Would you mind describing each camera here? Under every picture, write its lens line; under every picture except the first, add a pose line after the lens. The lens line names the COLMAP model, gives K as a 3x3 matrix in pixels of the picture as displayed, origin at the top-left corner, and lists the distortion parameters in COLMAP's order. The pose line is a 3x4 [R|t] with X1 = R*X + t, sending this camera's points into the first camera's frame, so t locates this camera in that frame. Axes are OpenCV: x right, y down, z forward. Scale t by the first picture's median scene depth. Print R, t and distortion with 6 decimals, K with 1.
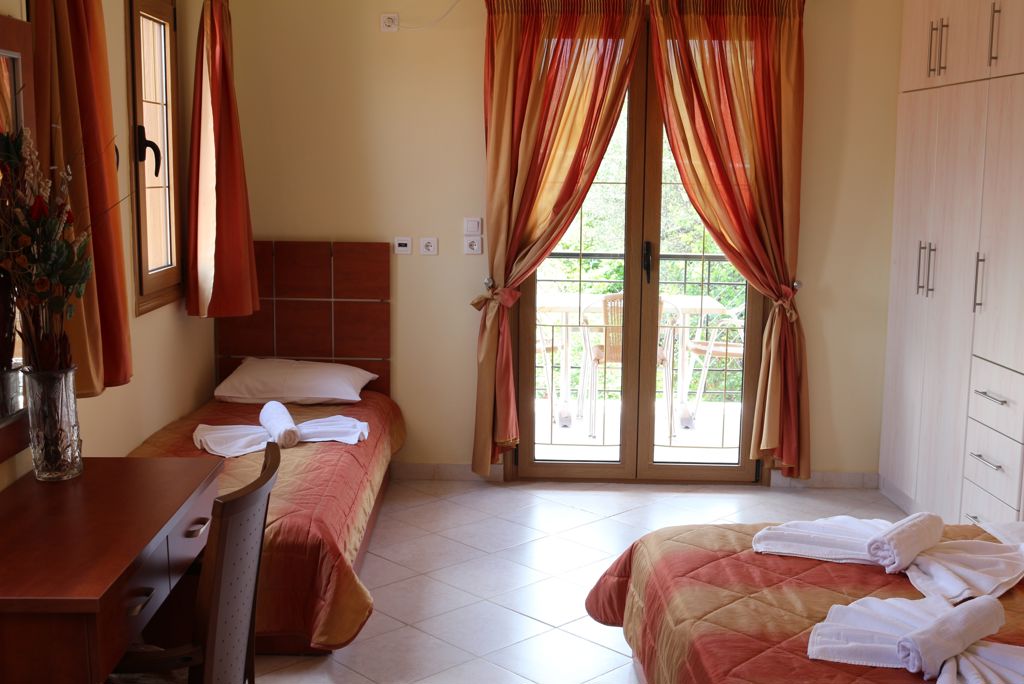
lens RADIAL K [[1165.4, 0, 511.5], [0, 1165.4, 343.7], [0, 0, 1]] dist [-0.085510, 0.000000]
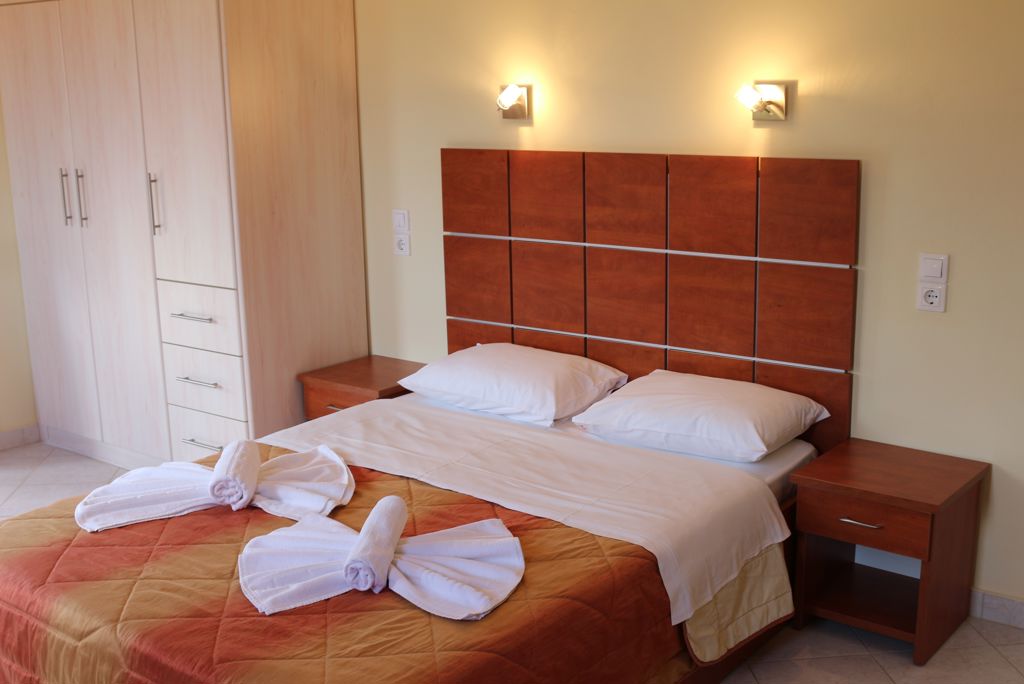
lens RADIAL K [[1165.4, 0, 512.1], [0, 1165.4, 341.3], [0, 0, 1]] dist [-0.085510, 0.000000]
pose [[0.599247, -0.186022, 0.778652, -0.259995], [0.137732, 0.982082, 0.128624, -0.031336], [-0.788627, 0.030168, 0.614131, 0.220892]]
